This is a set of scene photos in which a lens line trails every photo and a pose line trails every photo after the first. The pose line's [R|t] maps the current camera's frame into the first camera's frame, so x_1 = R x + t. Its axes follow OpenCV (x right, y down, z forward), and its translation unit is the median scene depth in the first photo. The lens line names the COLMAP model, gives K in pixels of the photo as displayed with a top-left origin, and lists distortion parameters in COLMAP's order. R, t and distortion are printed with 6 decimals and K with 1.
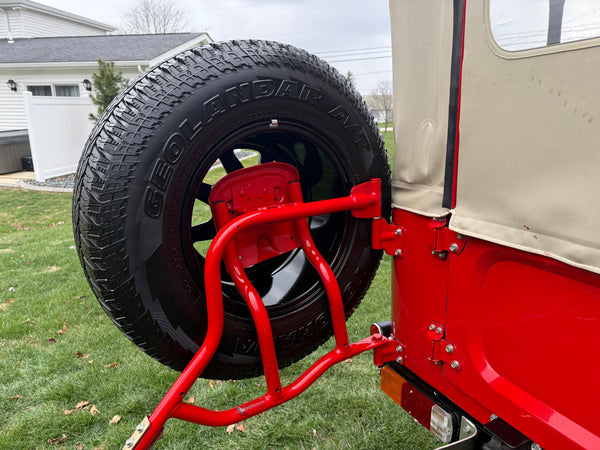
lens RADIAL K [[428.5, 0, 299.4], [0, 428.5, 224.9], [0, 0, 1]] dist [0.002466, -0.006528]
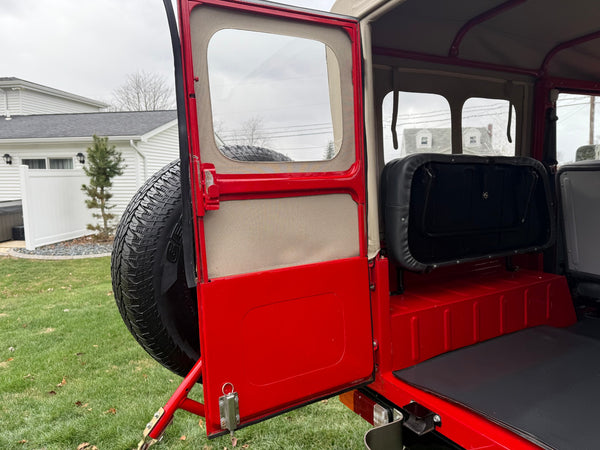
lens RADIAL K [[429.0, 0, 301.6], [0, 429.0, 223.2], [0, 0, 1]] dist [0.023394, -0.042722]
pose [[0.999152, -0.015560, 0.038130, 0.015813], [0.021271, 0.987799, -0.154278, 0.024569], [-0.035264, 0.154958, 0.987291, -0.144398]]
